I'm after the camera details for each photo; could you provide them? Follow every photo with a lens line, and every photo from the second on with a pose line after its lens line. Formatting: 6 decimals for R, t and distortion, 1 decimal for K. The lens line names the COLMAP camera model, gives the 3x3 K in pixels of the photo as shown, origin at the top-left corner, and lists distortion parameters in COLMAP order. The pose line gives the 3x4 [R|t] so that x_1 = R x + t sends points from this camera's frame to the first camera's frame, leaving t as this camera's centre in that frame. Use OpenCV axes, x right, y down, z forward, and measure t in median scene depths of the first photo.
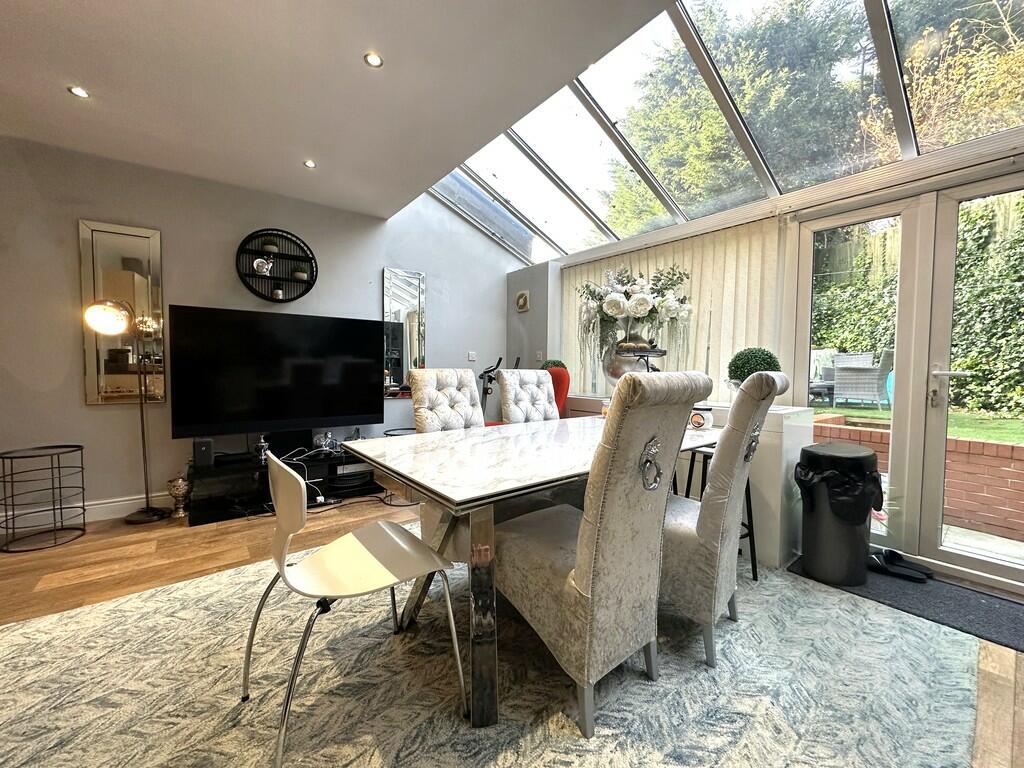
lens RADIAL K [[408.1, 0, 510.6], [0, 408.1, 383.7], [0, 0, 1]] dist [0.000297, 0.000226]
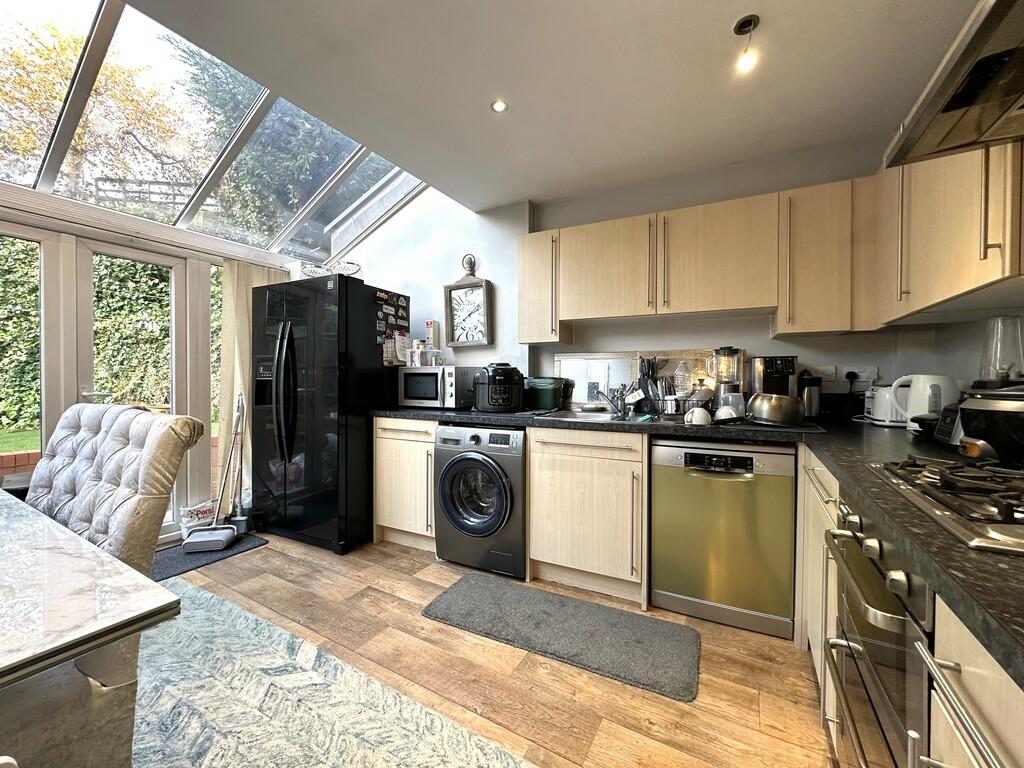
lens RADIAL K [[408.1, 0, 513.4], [0, 408.1, 382.6], [0, 0, 1]] dist [0.000297, 0.000226]
pose [[-0.372211, -0.021158, 0.927907, -0.826873], [0.032671, 0.998822, 0.035881, -0.103616], [-0.927573, 0.043671, -0.371081, 0.510319]]
